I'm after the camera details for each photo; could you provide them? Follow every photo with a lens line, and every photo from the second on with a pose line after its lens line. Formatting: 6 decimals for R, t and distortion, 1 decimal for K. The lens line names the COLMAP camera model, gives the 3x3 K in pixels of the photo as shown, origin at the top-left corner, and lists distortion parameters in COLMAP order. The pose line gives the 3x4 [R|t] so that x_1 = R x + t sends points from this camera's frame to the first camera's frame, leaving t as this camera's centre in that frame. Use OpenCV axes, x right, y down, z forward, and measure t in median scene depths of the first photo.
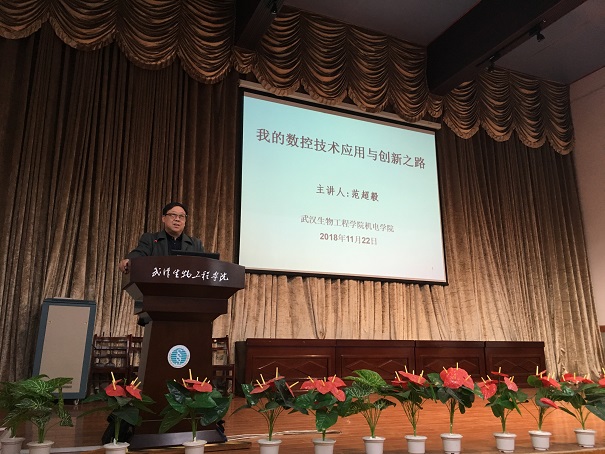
lens RADIAL K [[512.0, 0, 300.8], [0, 512.0, 226.3], [0, 0, 1]] dist [0.061207, -0.080108]
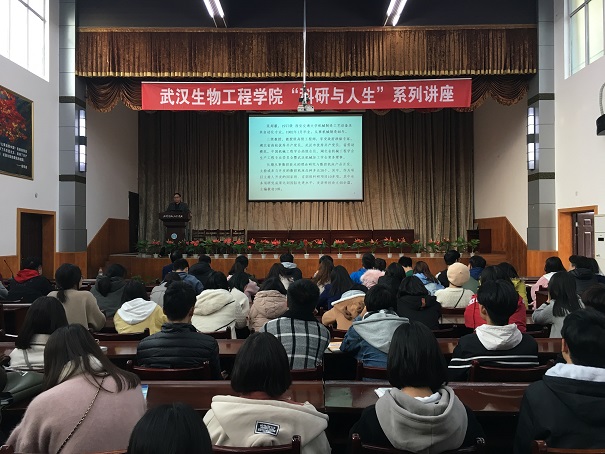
lens RADIAL K [[512.0, 0, 302.5], [0, 512.0, 230.0], [0, 0, 1]] dist [0.061207, -0.080108]
pose [[0.912891, -0.010518, -0.408068, 0.921207], [0.100467, 0.974707, 0.199632, -0.197163], [0.395647, -0.223239, 0.890858, -0.860837]]
